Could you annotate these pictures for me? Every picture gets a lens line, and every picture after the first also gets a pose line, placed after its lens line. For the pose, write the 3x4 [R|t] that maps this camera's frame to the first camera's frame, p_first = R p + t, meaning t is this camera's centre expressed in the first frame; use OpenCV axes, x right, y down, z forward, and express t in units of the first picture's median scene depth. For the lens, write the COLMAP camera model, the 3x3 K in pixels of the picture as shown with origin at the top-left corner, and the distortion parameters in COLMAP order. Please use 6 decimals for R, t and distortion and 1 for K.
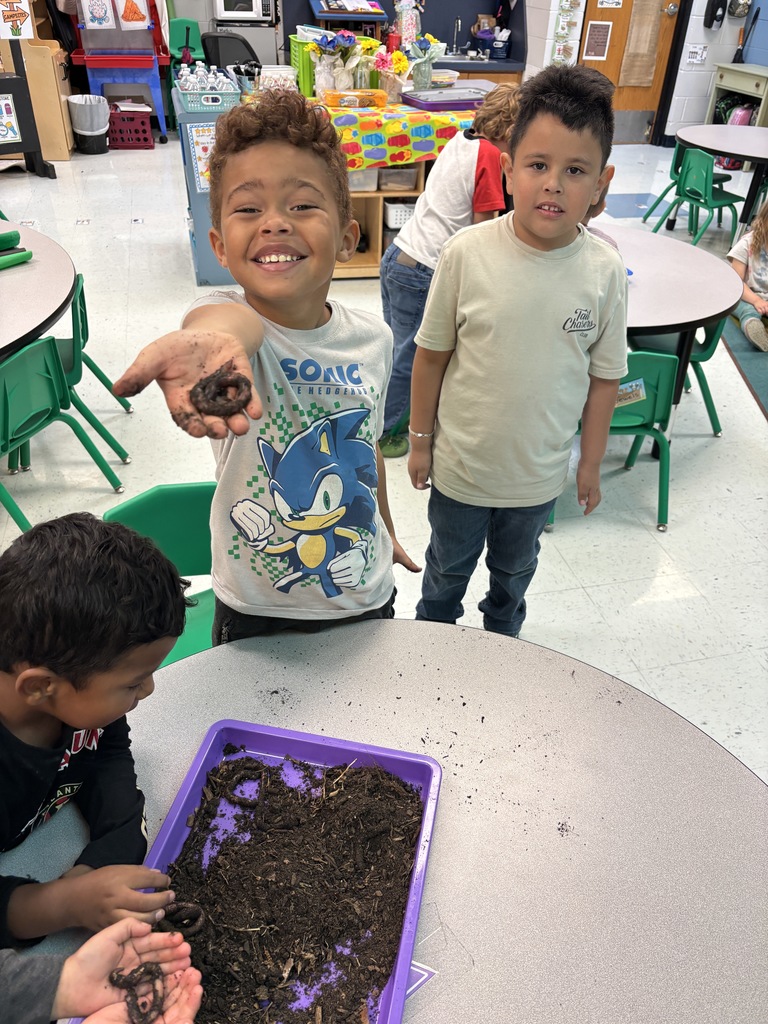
lens RADIAL K [[786.6, 0, 381.5], [0, 786.6, 509.0], [0, 0, 1]] dist [0.008442, -0.003147]
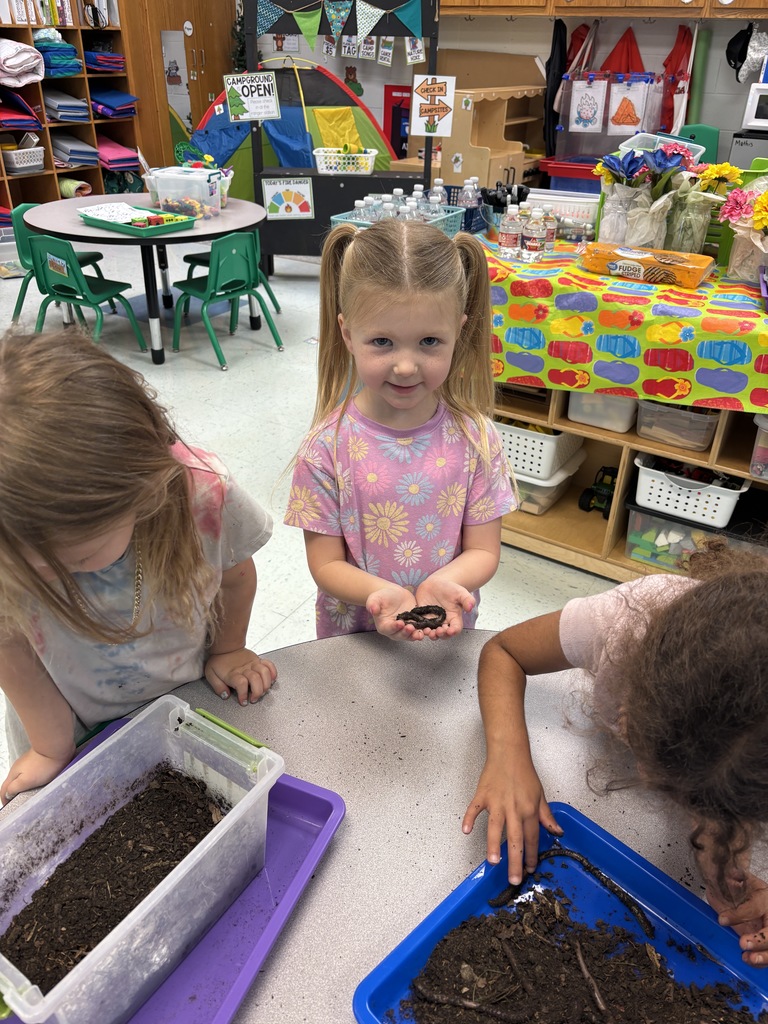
lens RADIAL K [[786.6, 0, 384.2], [0, 786.6, 507.8], [0, 0, 1]] dist [0.008442, -0.003147]
pose [[0.698834, 0.347476, -0.625213, 0.224923], [-0.412621, 0.909818, 0.044443, -0.315358], [0.584273, 0.226918, 0.779188, 0.509472]]
